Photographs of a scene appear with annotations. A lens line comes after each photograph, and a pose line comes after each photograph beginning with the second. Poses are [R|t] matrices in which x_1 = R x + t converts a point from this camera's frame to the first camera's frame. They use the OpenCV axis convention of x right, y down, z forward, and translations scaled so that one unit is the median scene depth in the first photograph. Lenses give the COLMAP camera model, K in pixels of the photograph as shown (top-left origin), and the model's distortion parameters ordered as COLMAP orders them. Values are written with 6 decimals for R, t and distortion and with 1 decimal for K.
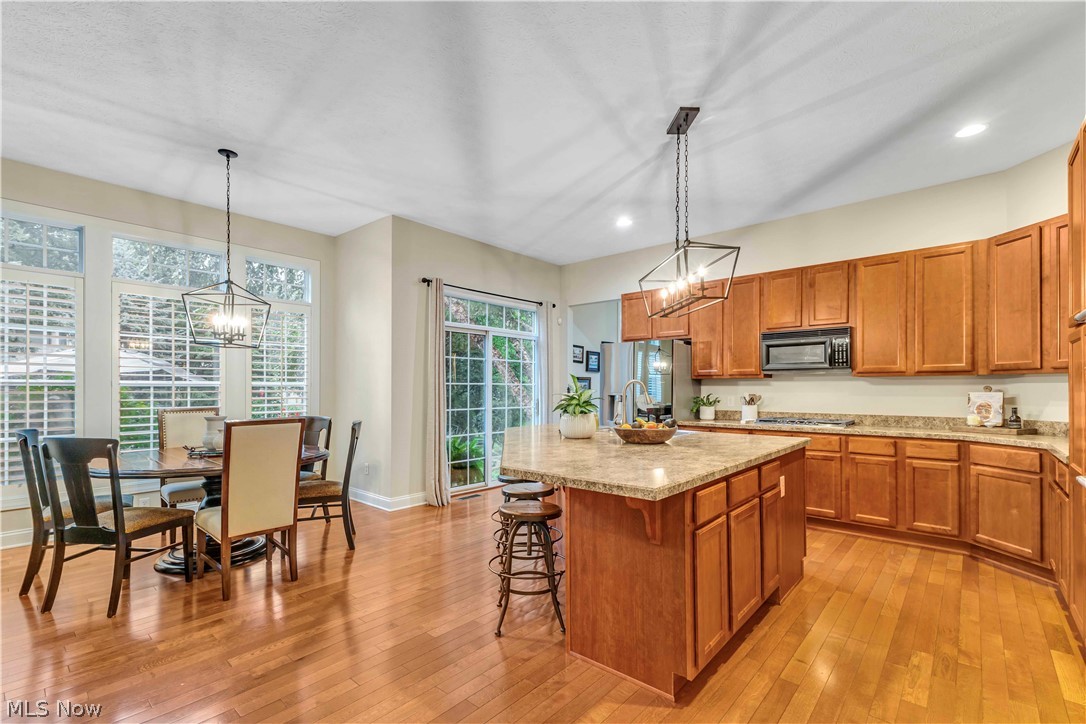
lens RADIAL K [[480.7, 0, 532.8], [0, 480.7, 385.4], [0, 0, 1]] dist [0.002921, -0.000466]
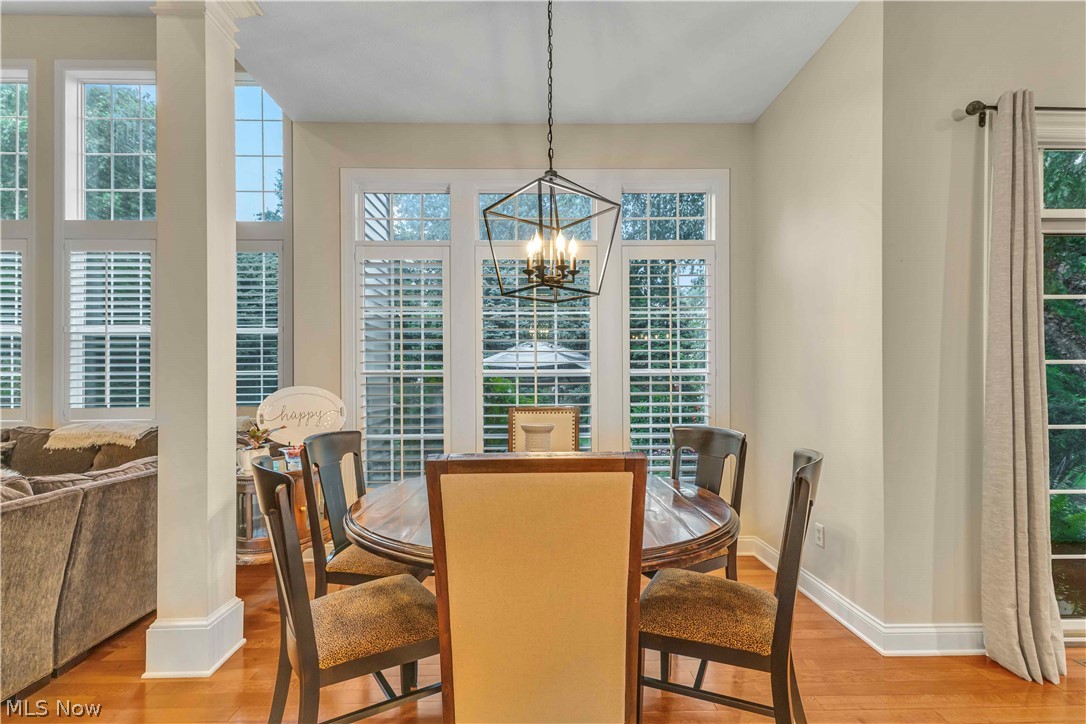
lens RADIAL K [[480.7, 0, 540.2], [0, 480.7, 383.0], [0, 0, 1]] dist [0.002921, -0.000466]
pose [[0.684351, -0.007067, -0.729119, -0.182755], [0.008099, 0.999965, -0.002090, 0.012816], [0.729108, -0.004475, 0.684384, 0.455292]]
